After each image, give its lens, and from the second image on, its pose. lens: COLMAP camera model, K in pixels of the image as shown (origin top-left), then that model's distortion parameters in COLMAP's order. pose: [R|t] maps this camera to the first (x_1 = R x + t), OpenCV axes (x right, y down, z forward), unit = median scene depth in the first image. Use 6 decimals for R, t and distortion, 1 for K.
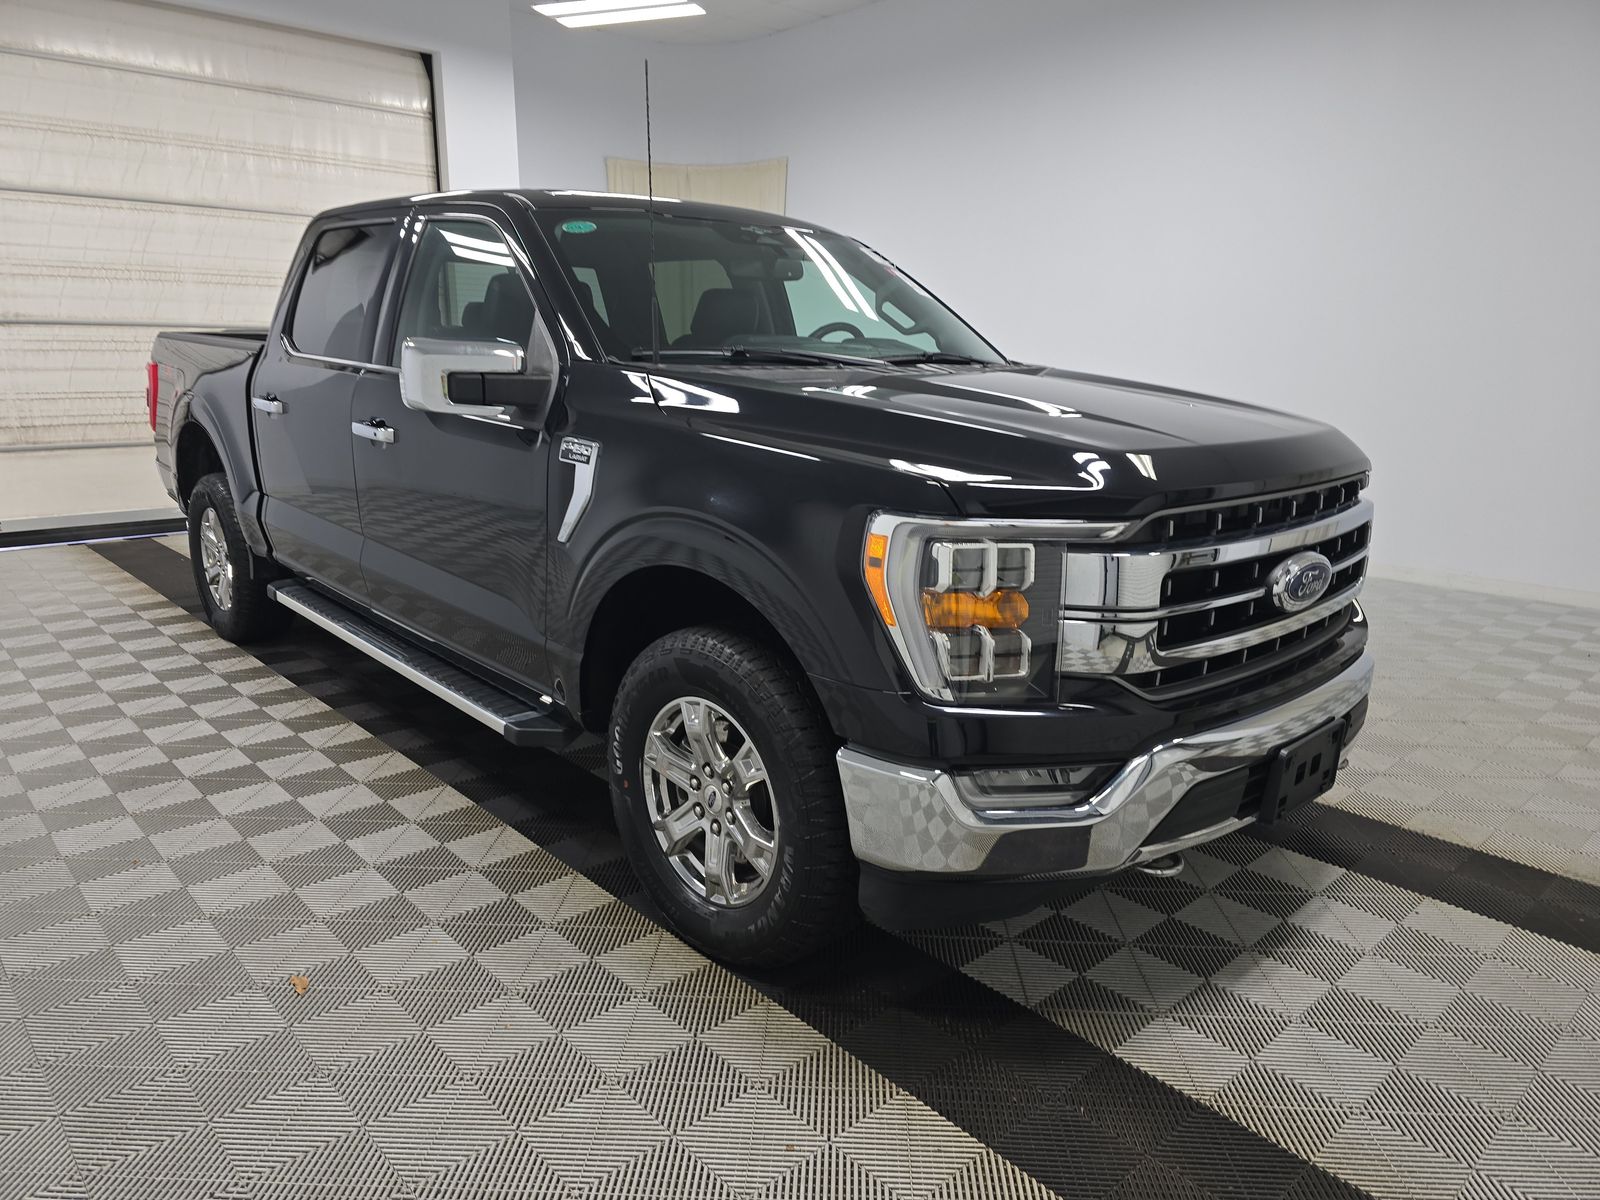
lens RADIAL K [[1067.7, 0, 800.0], [0, 1067.7, 600.0], [0, 0, 1]] dist [0.022674, -0.000520]
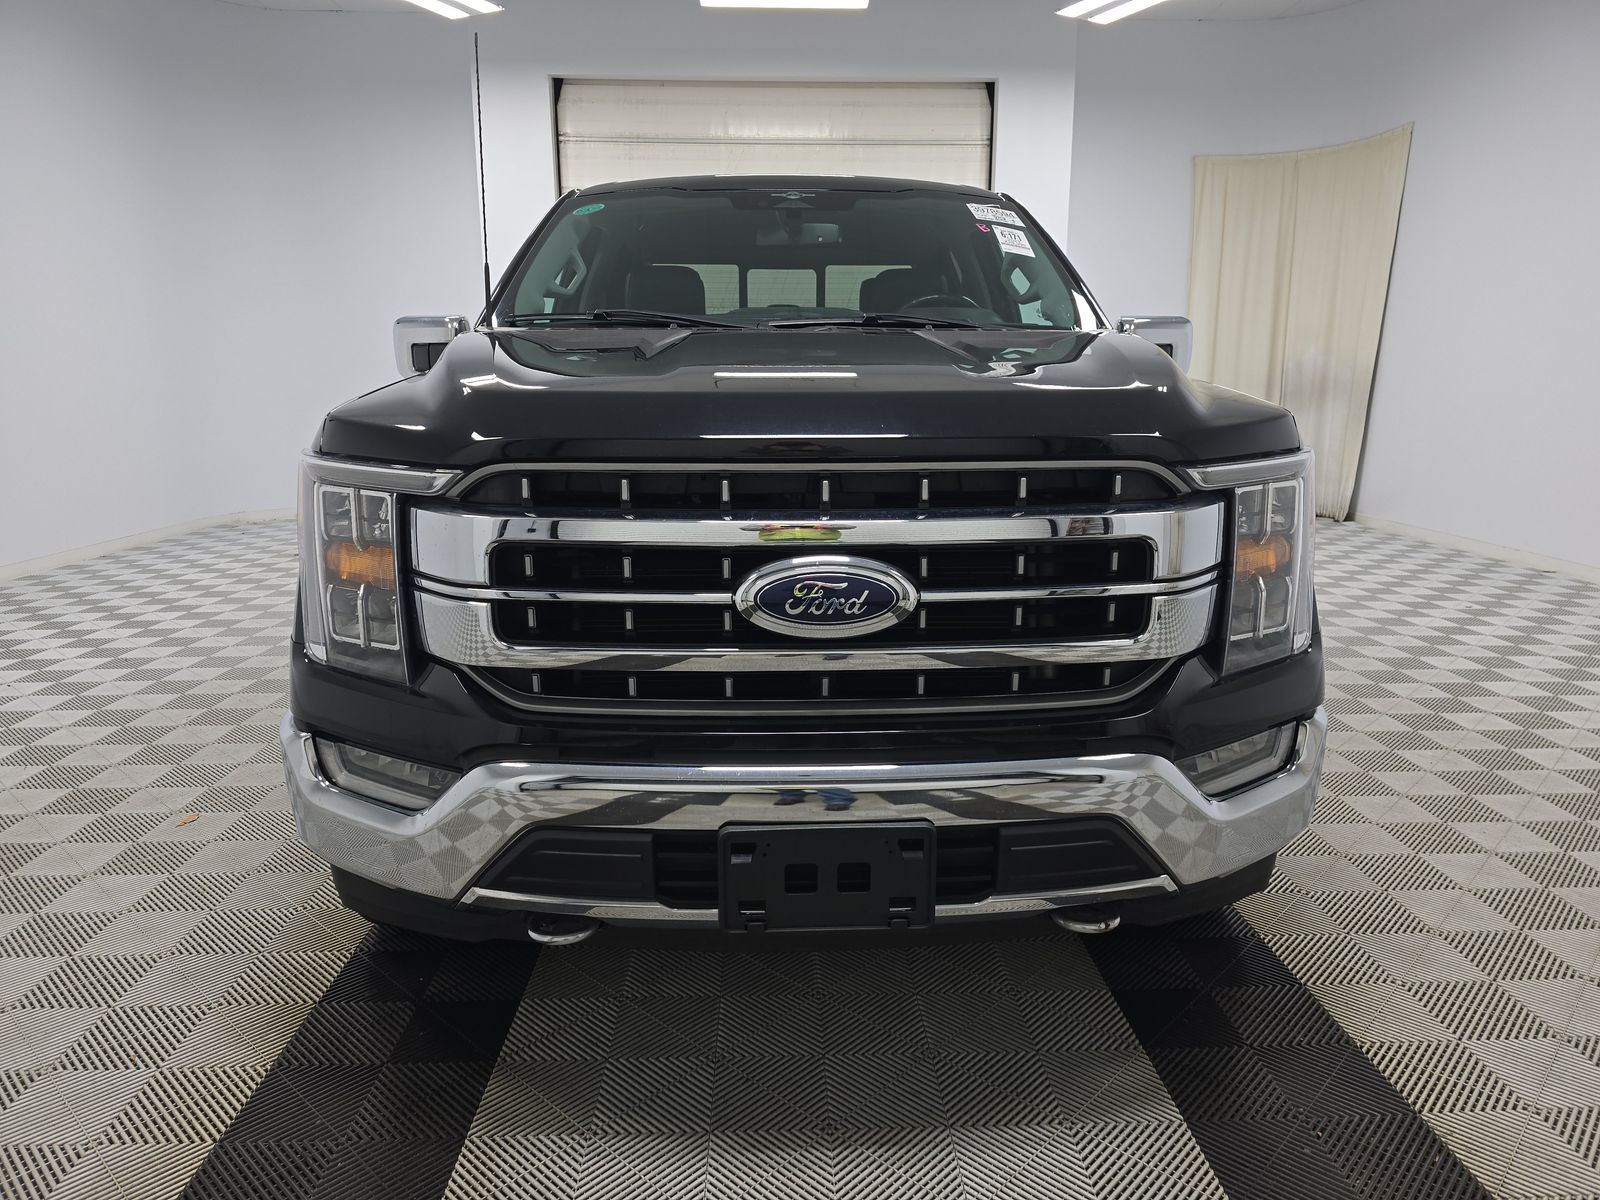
lens RADIAL K [[1067.7, 0, 800.0], [0, 1067.7, 600.0], [0, 0, 1]] dist [0.022674, -0.000520]
pose [[0.762690, 0.119453, -0.635637, 0.842477], [-0.140110, 0.989974, 0.017927, -0.023786], [0.631405, 0.075386, 0.771780, 0.449366]]
